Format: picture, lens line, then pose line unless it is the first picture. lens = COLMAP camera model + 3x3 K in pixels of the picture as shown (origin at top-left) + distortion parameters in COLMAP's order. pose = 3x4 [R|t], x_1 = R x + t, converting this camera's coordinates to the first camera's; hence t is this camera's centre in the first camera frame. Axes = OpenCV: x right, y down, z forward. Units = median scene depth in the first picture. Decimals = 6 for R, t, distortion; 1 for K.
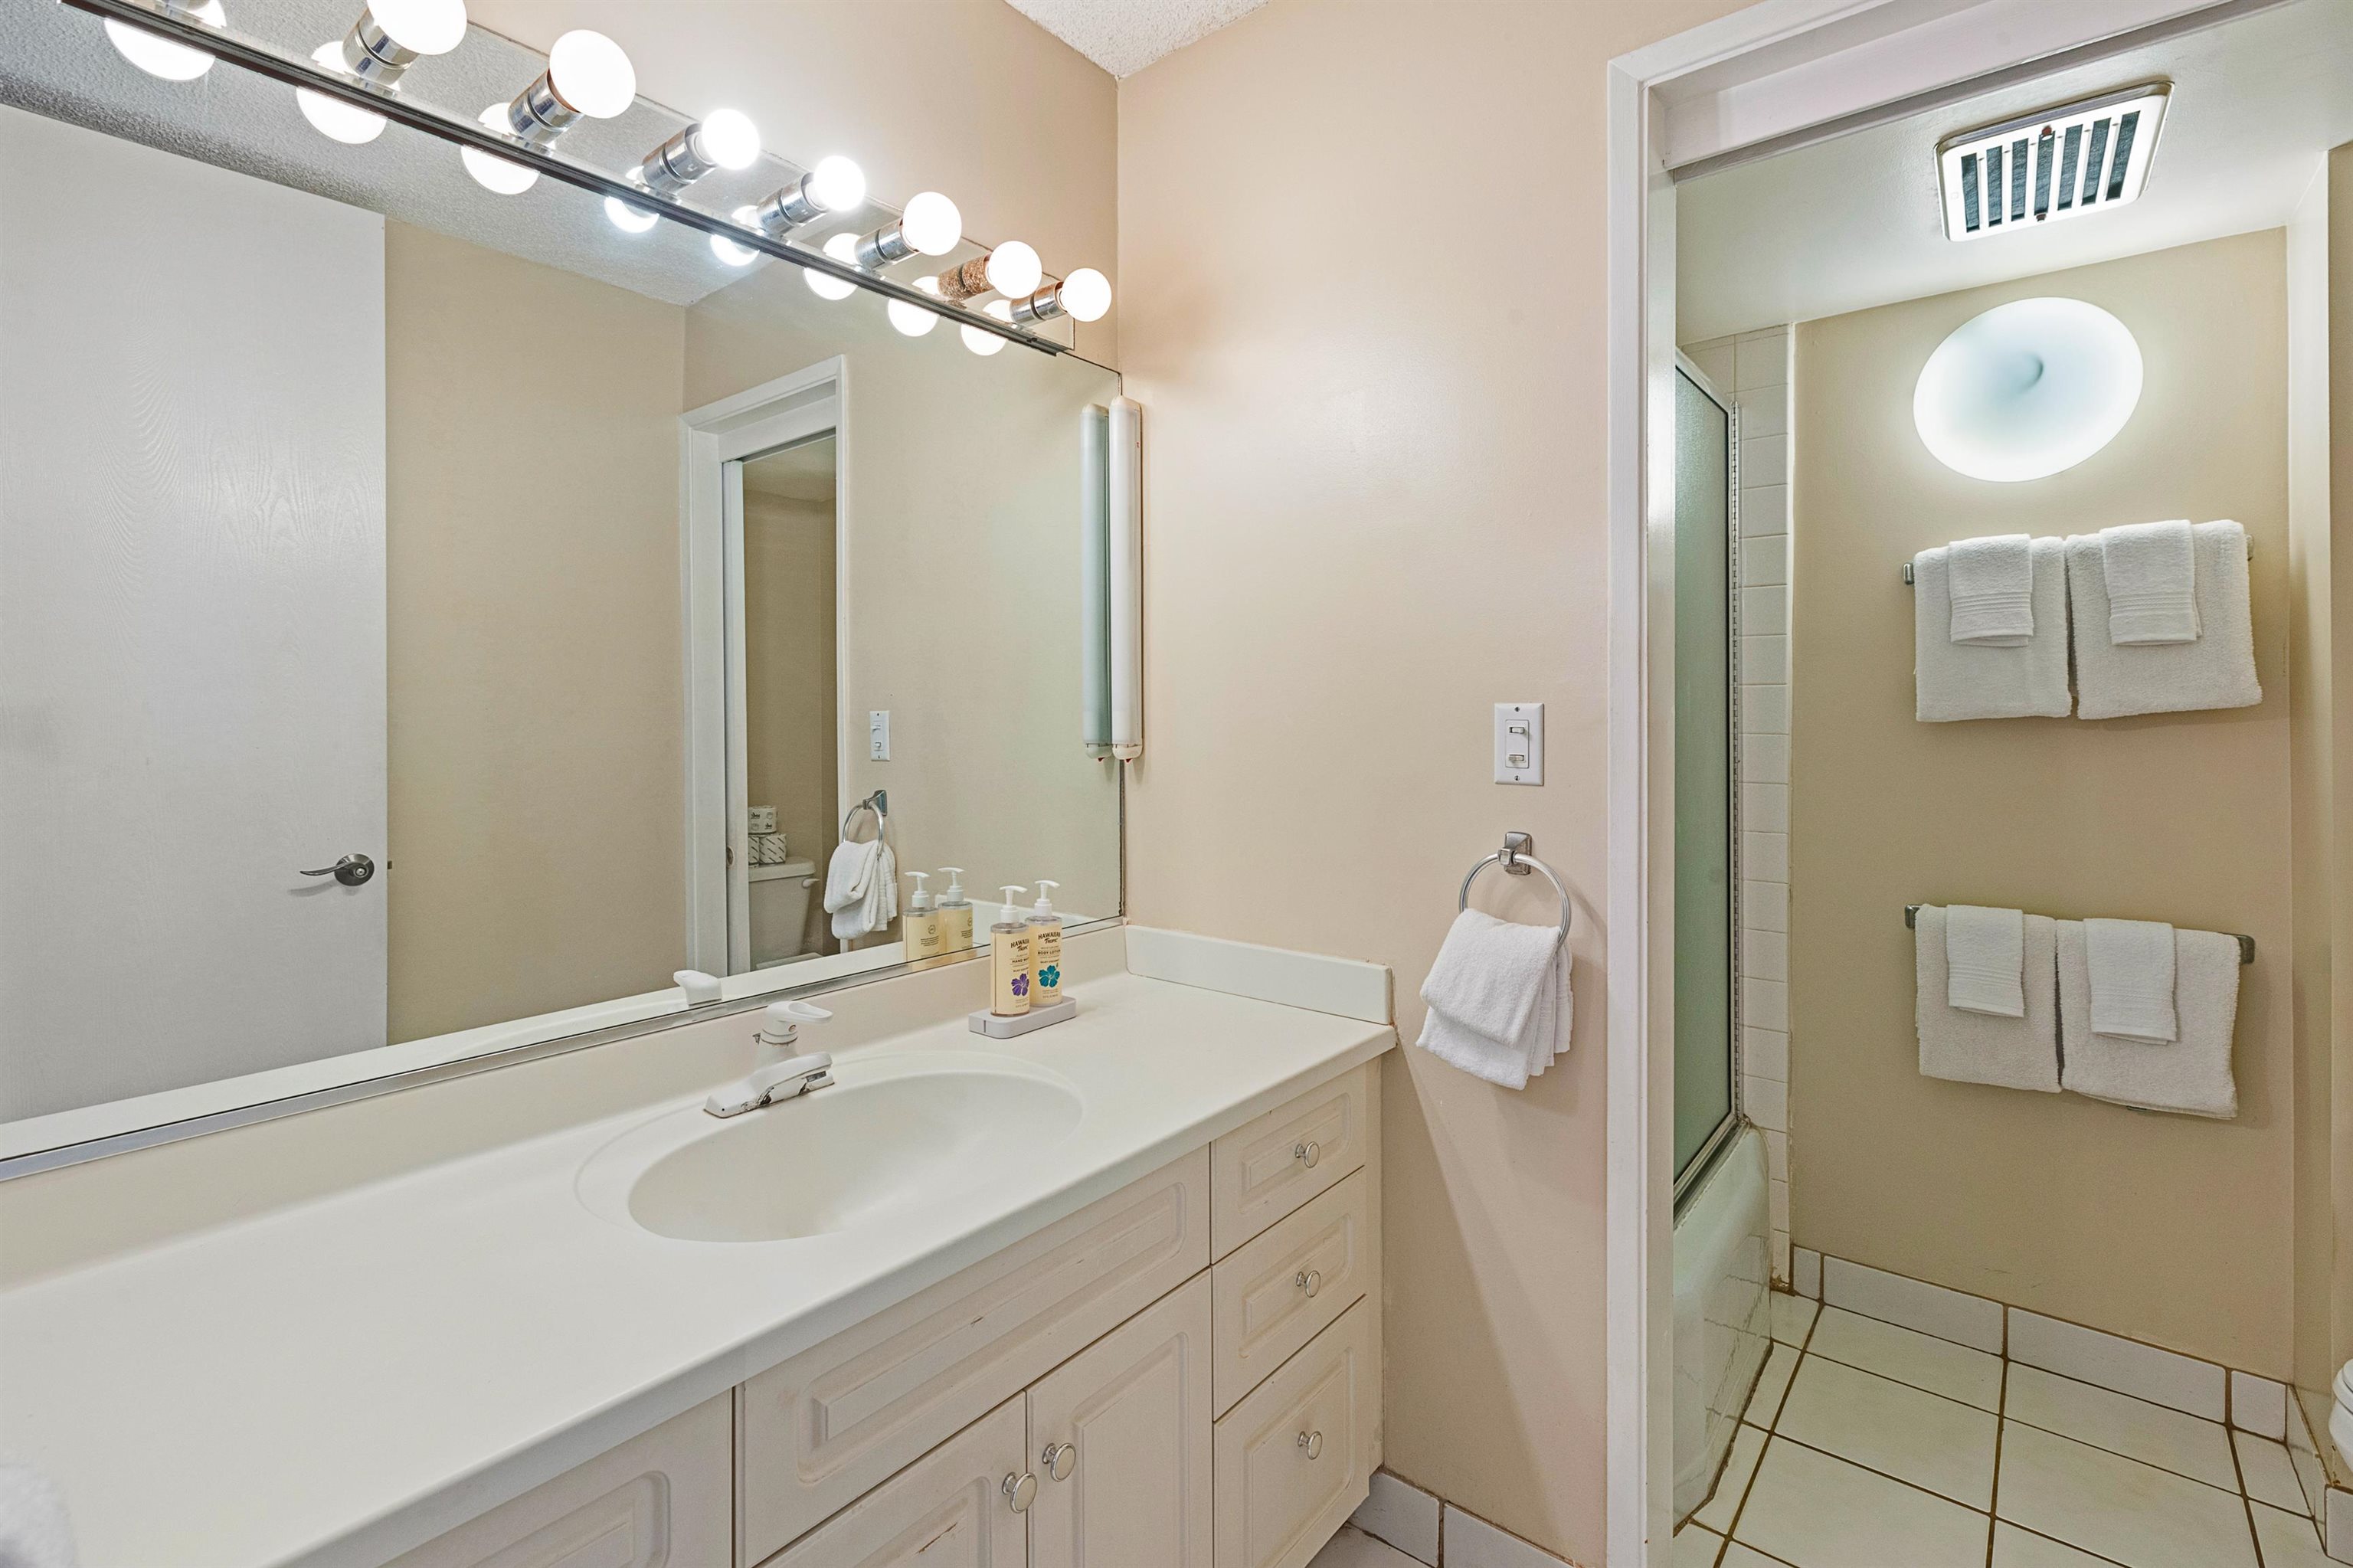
lens RADIAL K [[1072.8, 0, 1167.9], [0, 1072.8, 727.2], [0, 0, 1]] dist [0.003520, -0.001202]
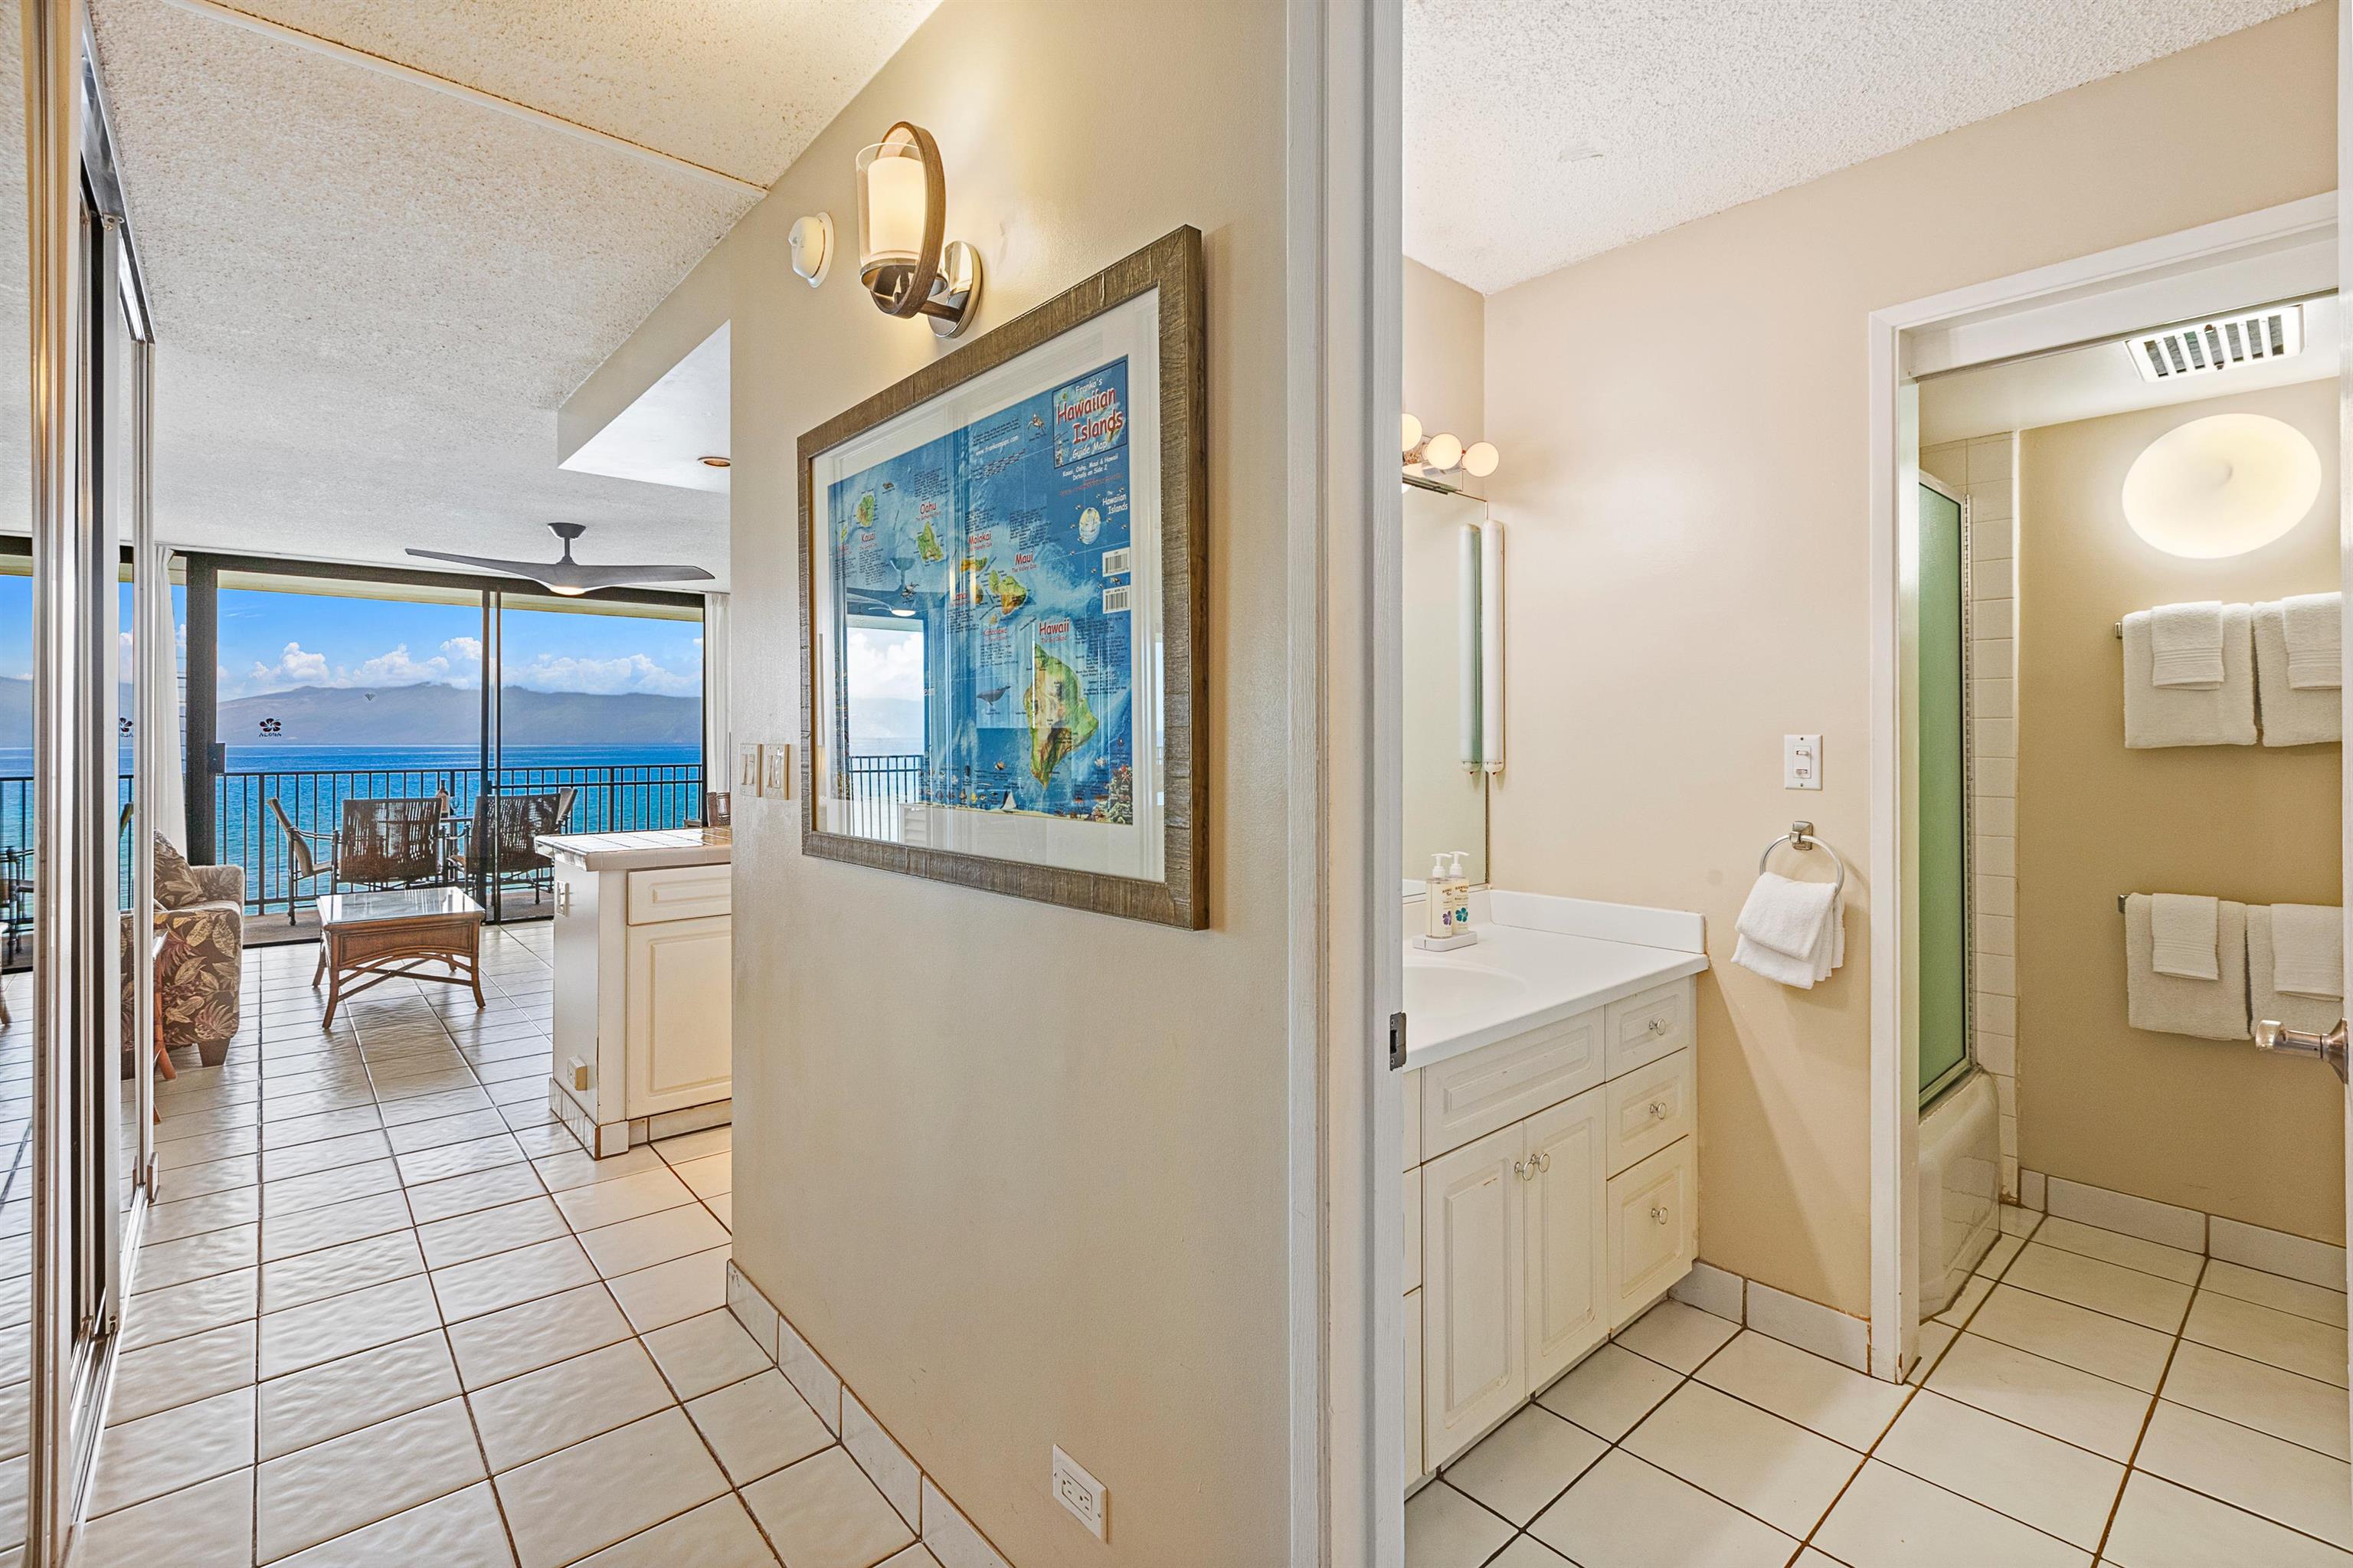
lens RADIAL K [[1072.8, 0, 1164.9], [0, 1072.8, 739.7], [0, 0, 1]] dist [0.003520, -0.001202]
pose [[0.987053, 0.002456, -0.160376, -0.256986], [-0.004195, 0.999936, -0.010509, 0.003302], [0.160340, 0.011046, 0.987000, -0.510361]]
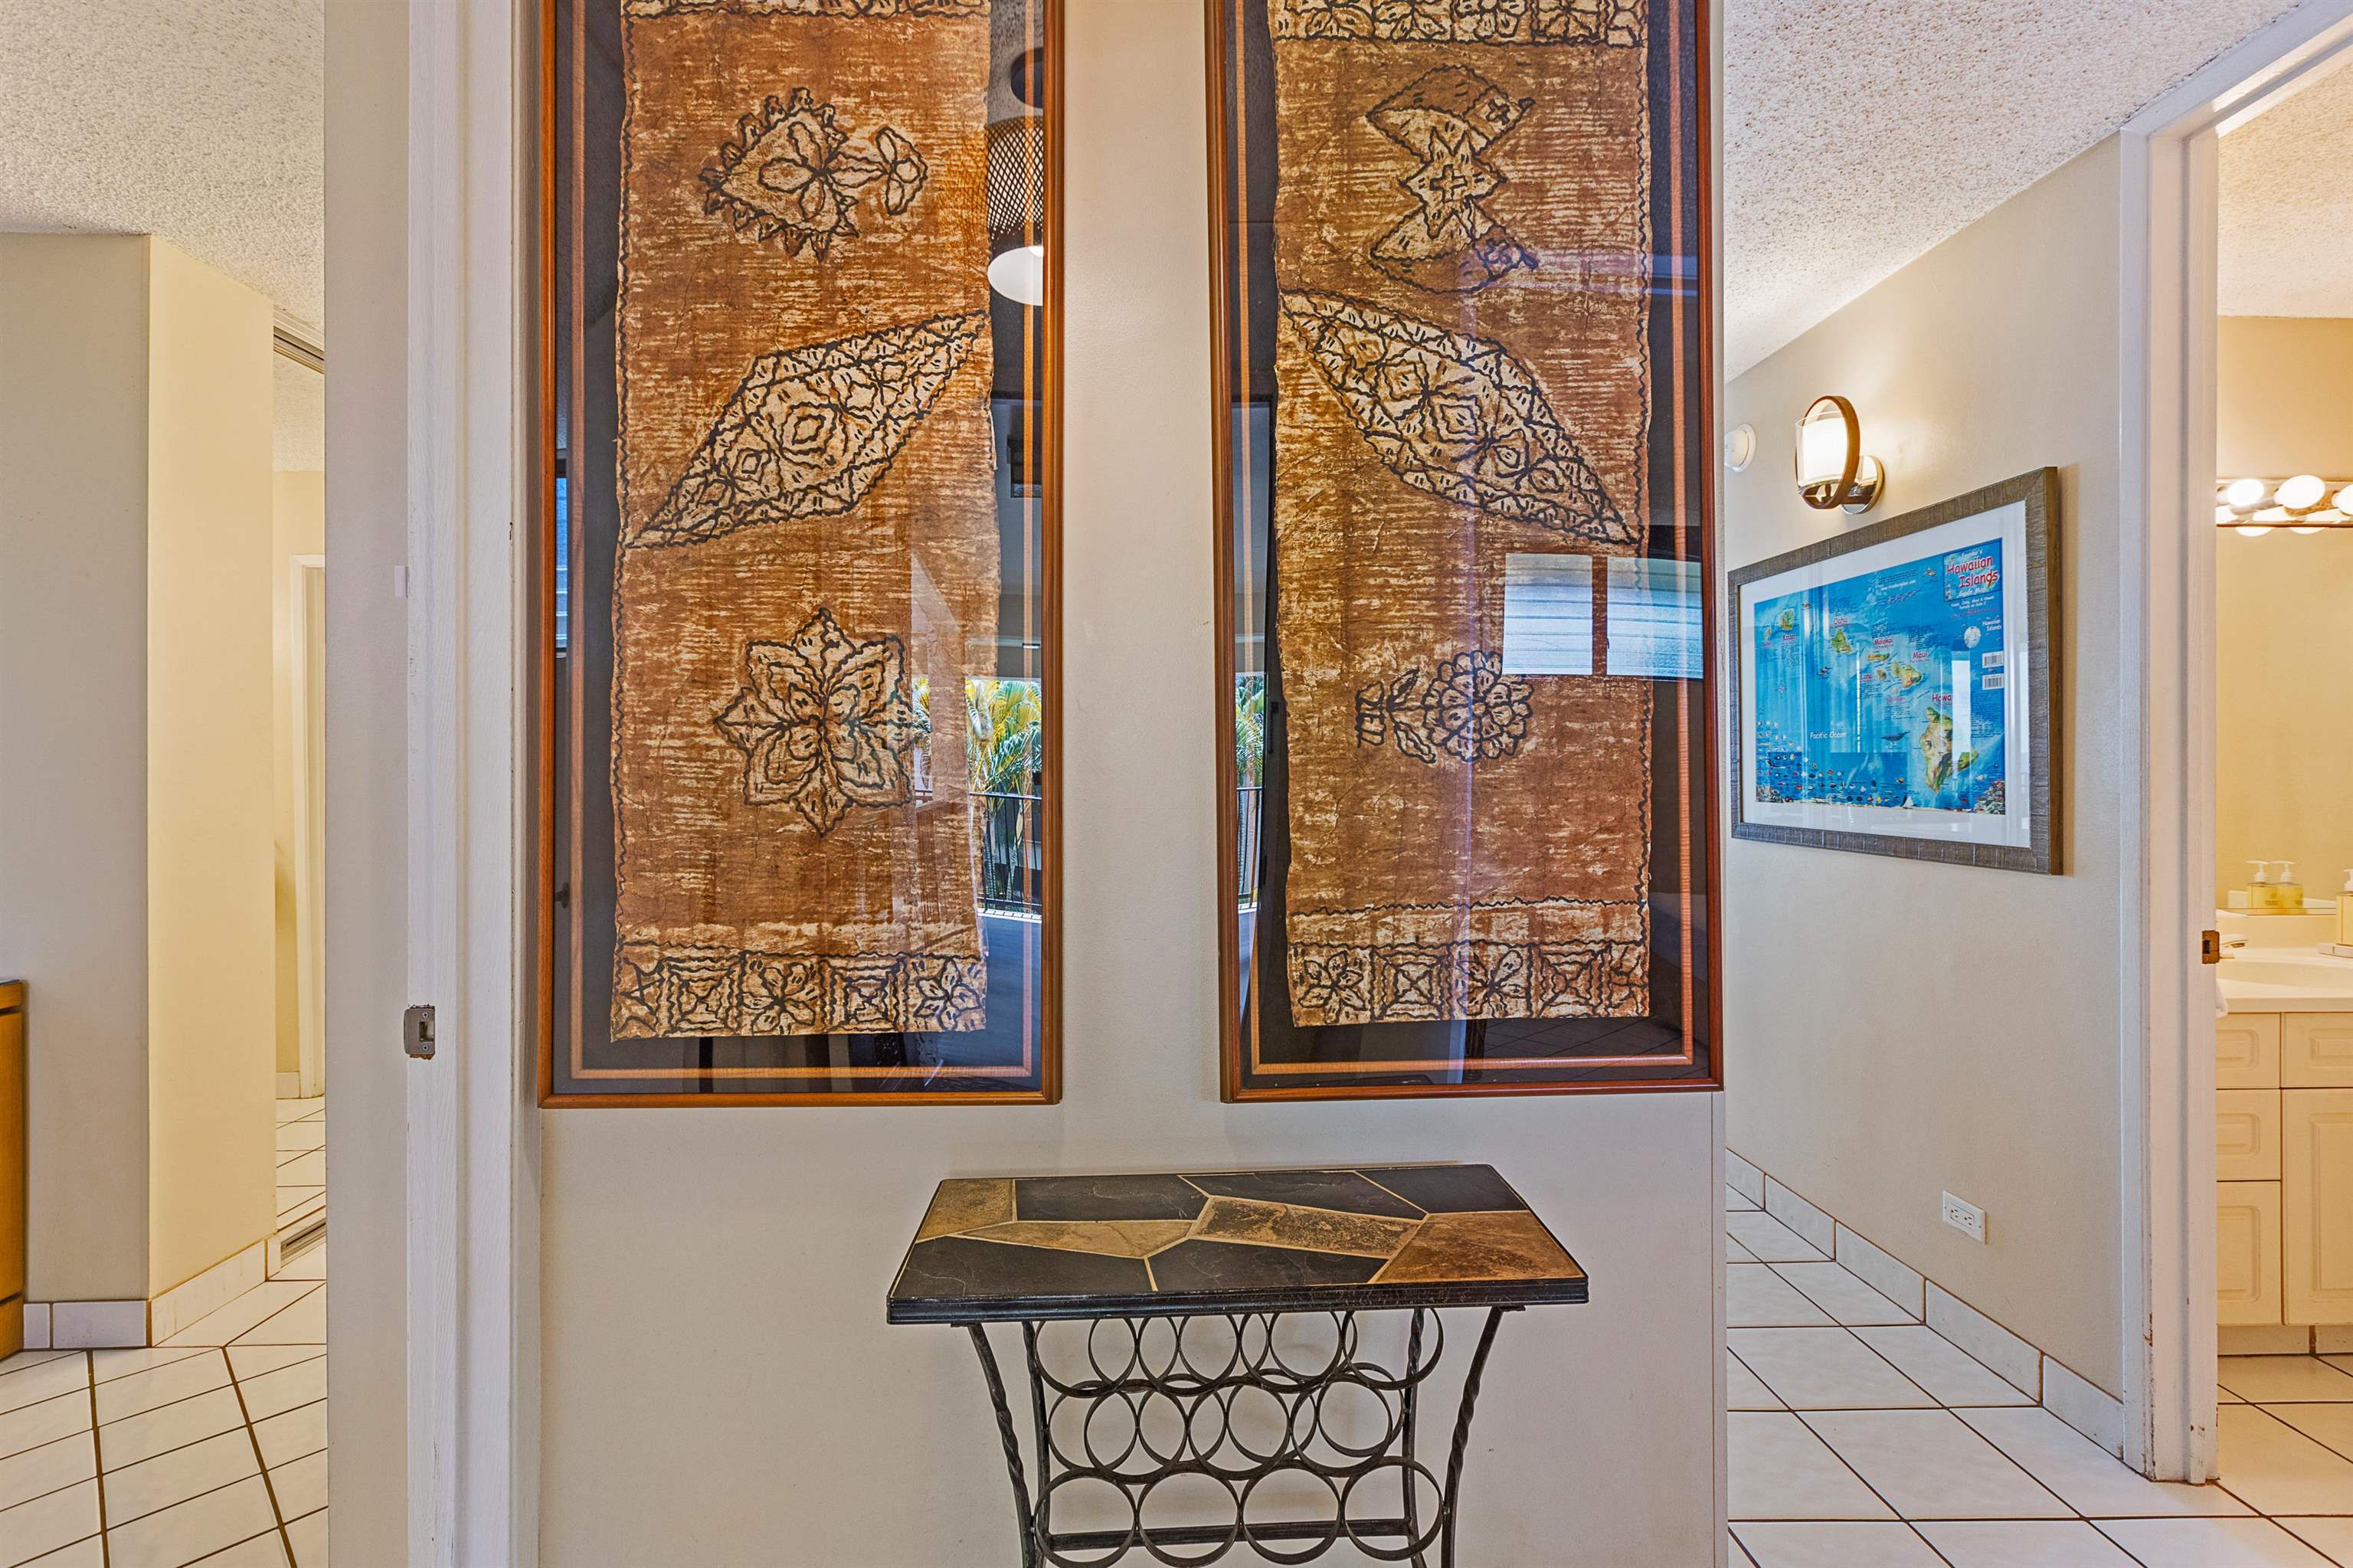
lens RADIAL K [[1072.8, 0, 1164.4], [0, 1072.8, 762.3], [0, 0, 1]] dist [0.003520, -0.001202]
pose [[0.668876, 0.002381, -0.743370, -0.124988], [-0.011590, 0.999907, -0.007225, 0.013197], [0.743284, 0.013448, 0.668841, -1.332832]]
